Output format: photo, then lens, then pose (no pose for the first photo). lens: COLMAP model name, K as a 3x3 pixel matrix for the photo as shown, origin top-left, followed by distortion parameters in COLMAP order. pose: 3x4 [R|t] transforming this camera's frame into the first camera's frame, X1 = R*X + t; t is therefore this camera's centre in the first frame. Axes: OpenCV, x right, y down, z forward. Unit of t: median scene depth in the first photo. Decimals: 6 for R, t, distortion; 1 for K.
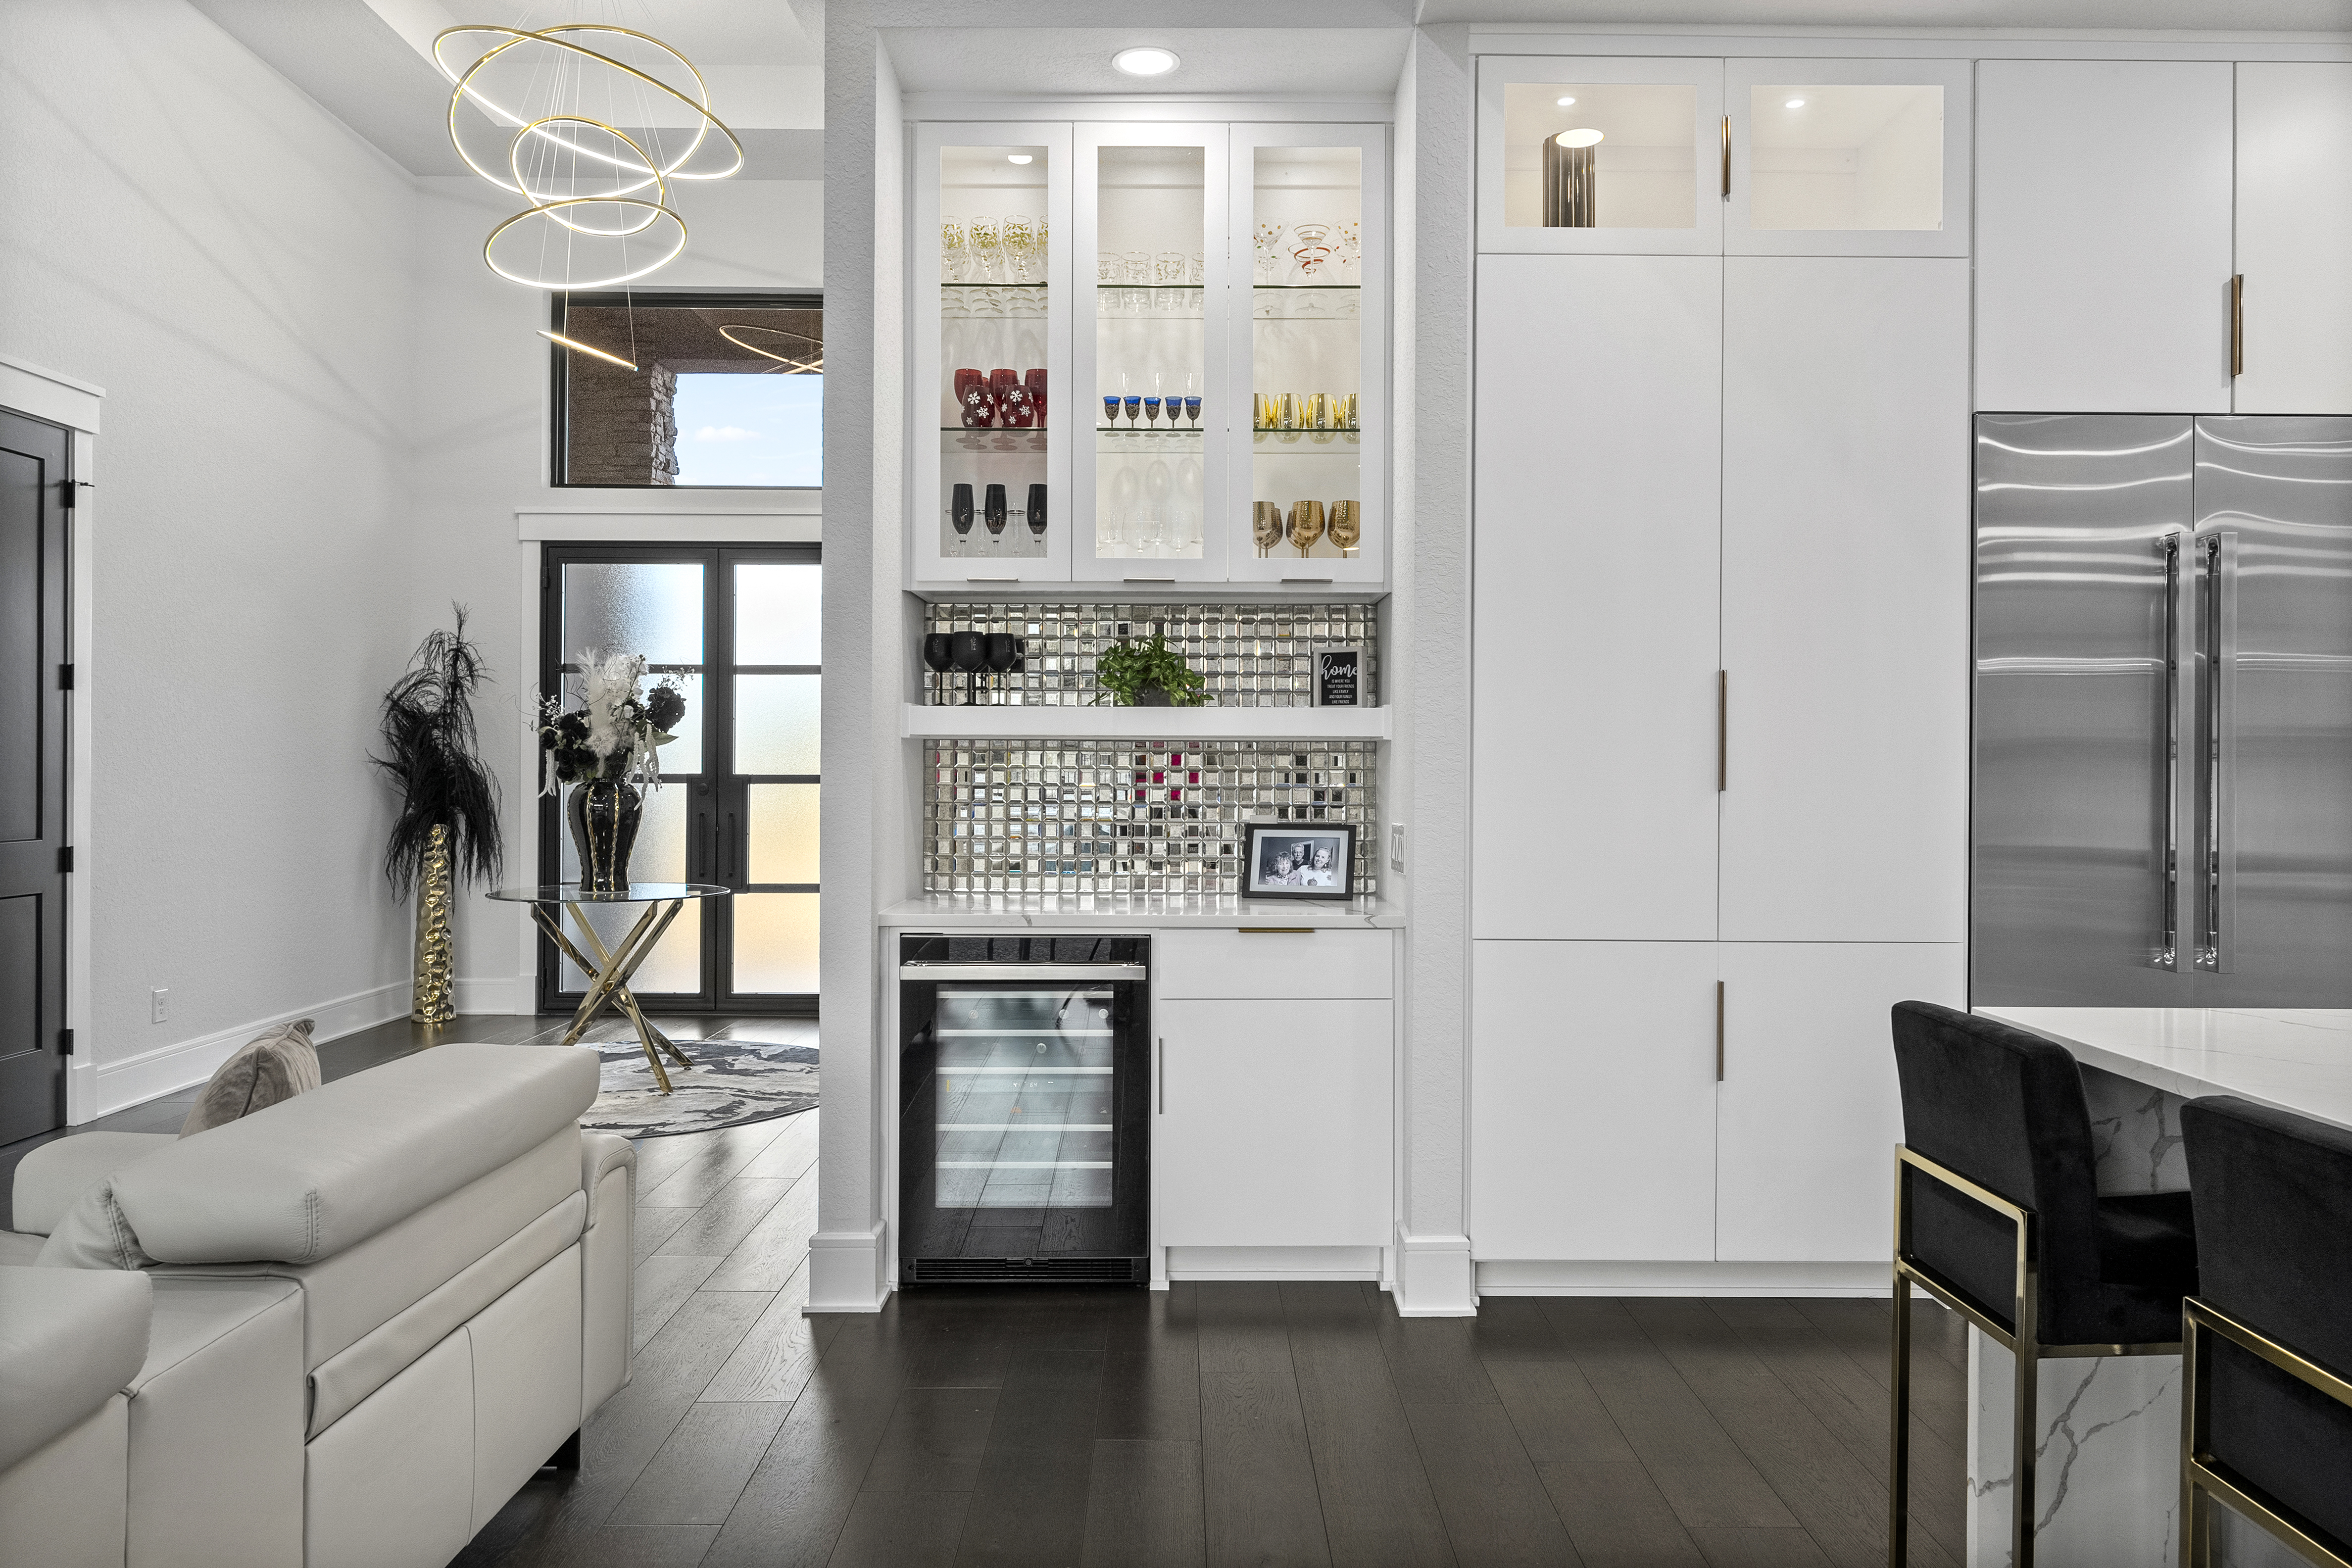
lens RADIAL K [[1577.6, 0, 1179.2], [0, 1577.6, 762.7], [0, 0, 1]] dist [-0.003860, 0.005232]
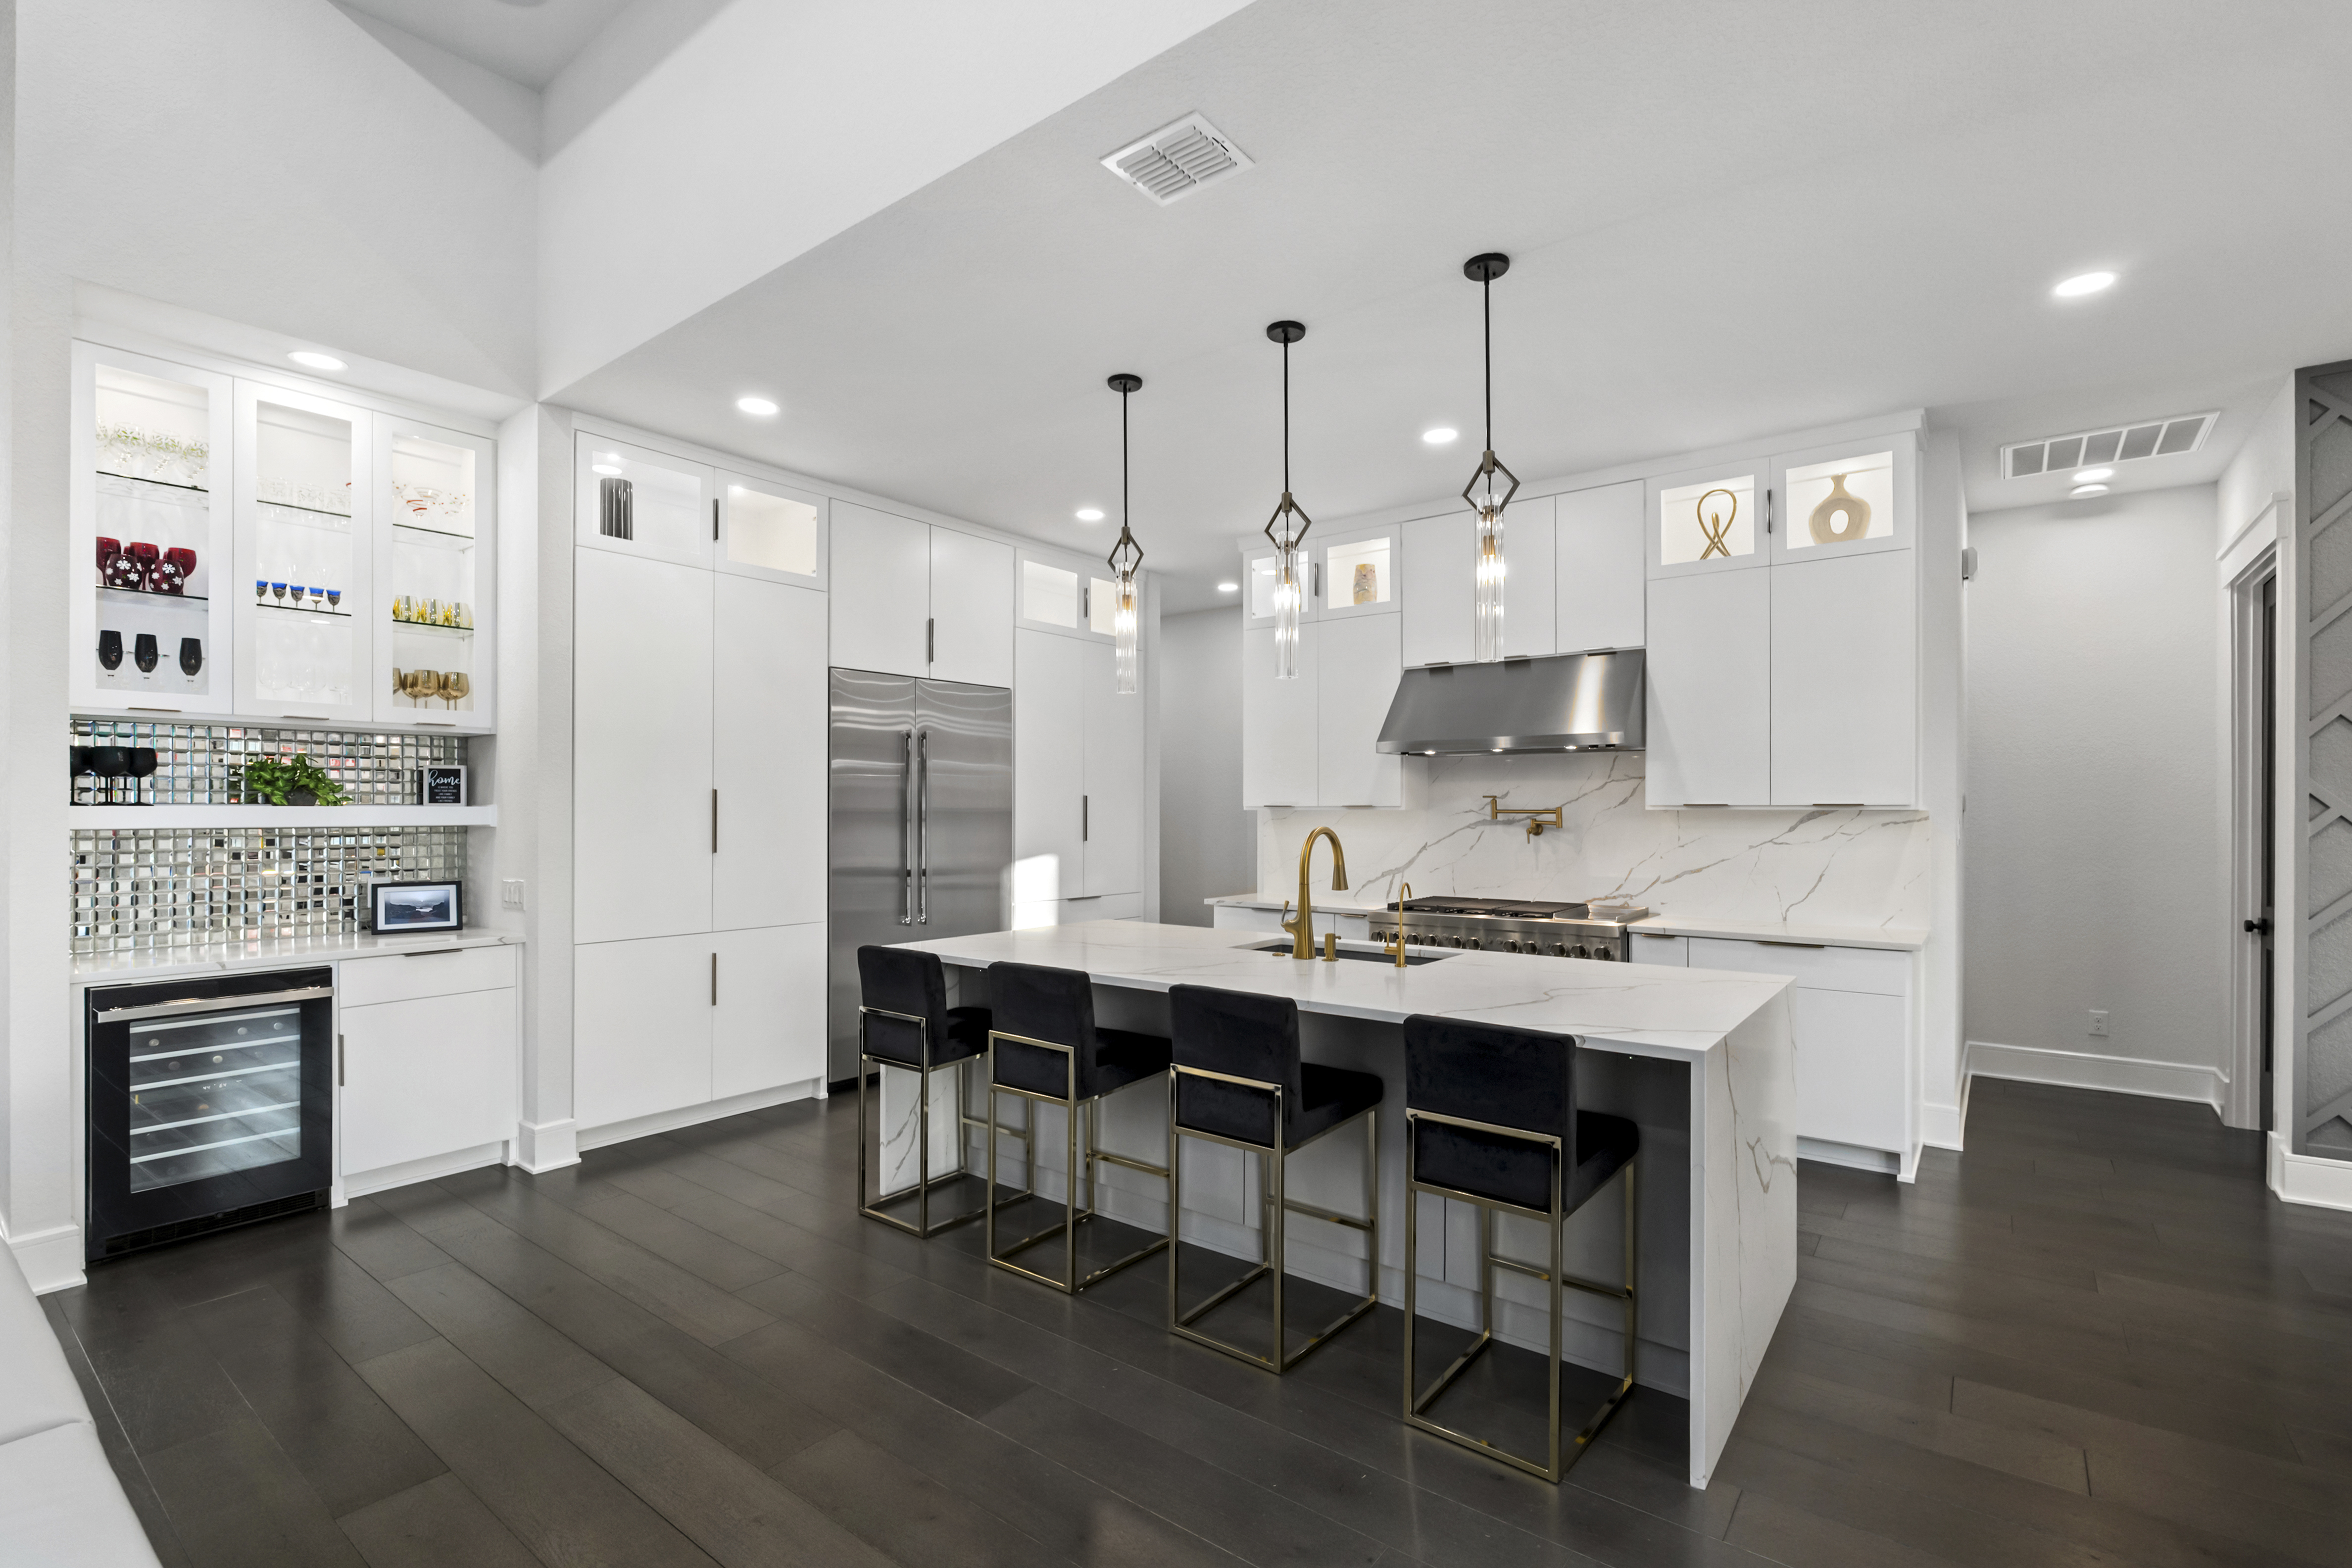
lens RADIAL K [[1053.0, 0, 1186.8], [0, 1053.0, 809.9], [0, 0, 1]] dist [-0.007193, 0.000110]
pose [[0.612126, -0.005667, 0.790740, -0.270857], [0.003320, 0.999984, 0.004596, -0.033107], [-0.790753, -0.000188, 0.612135, -0.197269]]
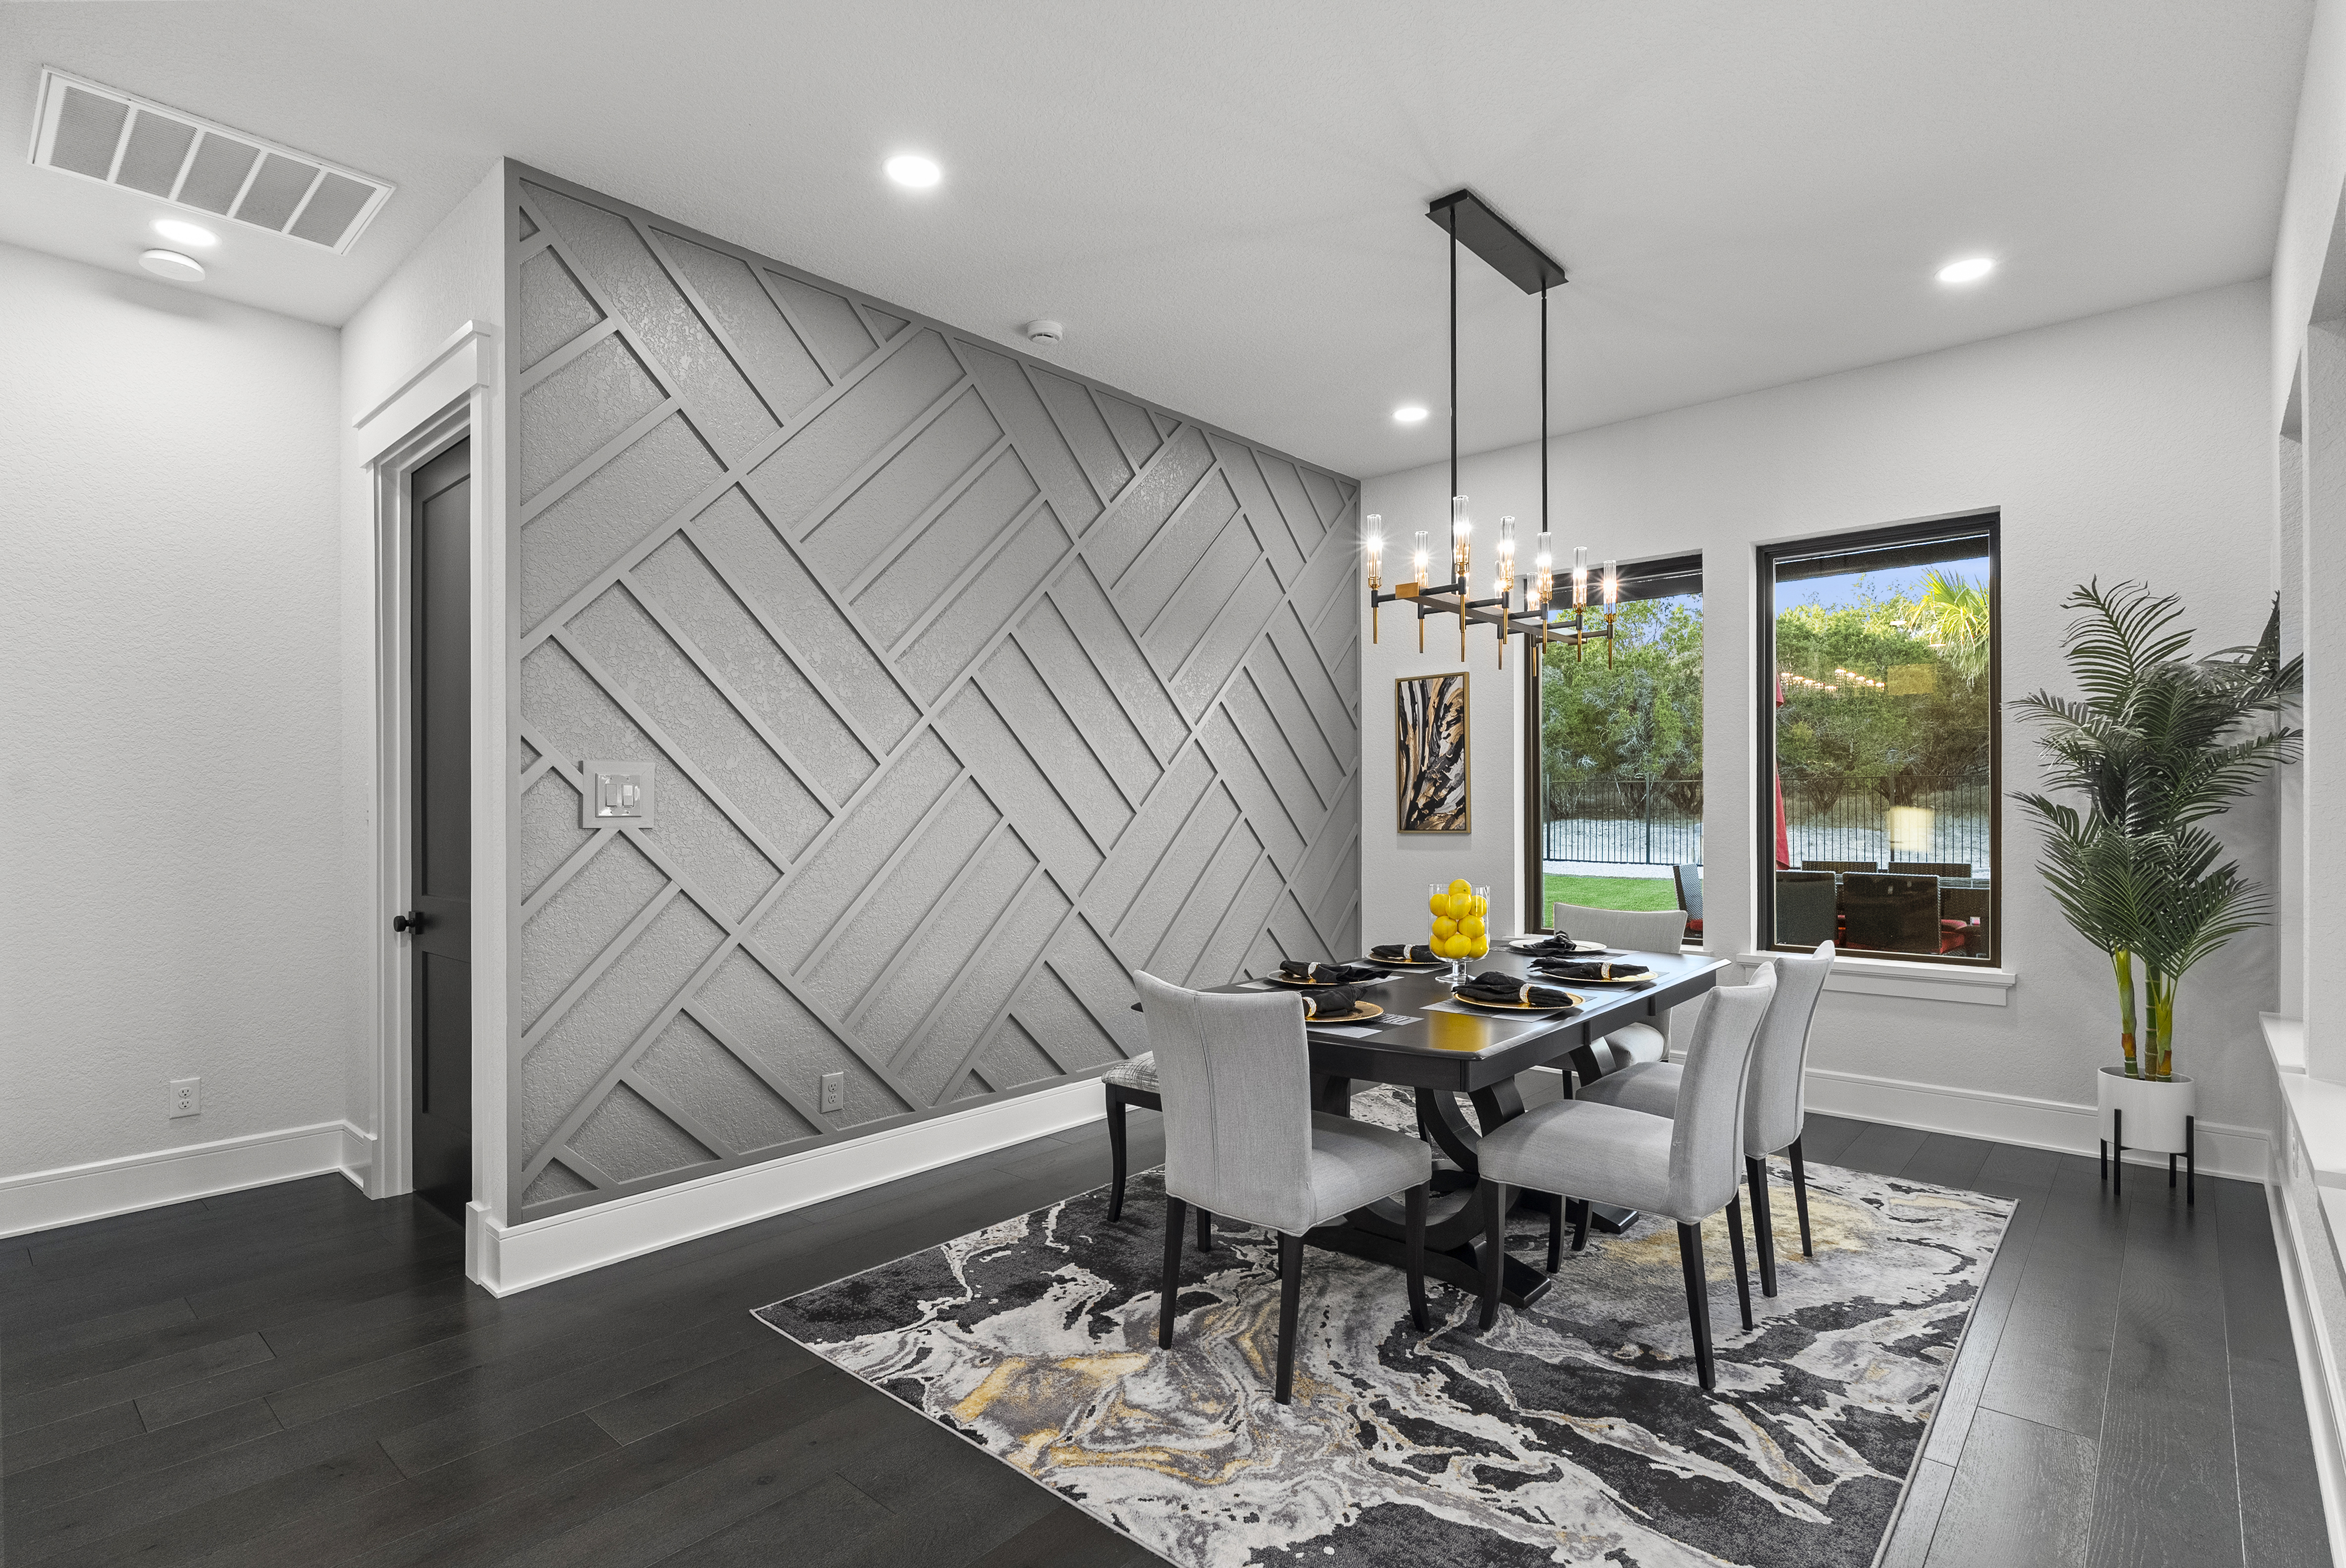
lens RADIAL K [[1138.5, 0, 1178.1], [0, 1138.5, 805.2], [0, 0, 1]] dist [-0.002658, -0.000469]
pose [[-0.748788, -0.002348, 0.662805, 0.224280], [0.001047, 0.999988, 0.004724, 0.001127], [-0.662808, 0.004231, -0.748777, -0.145161]]
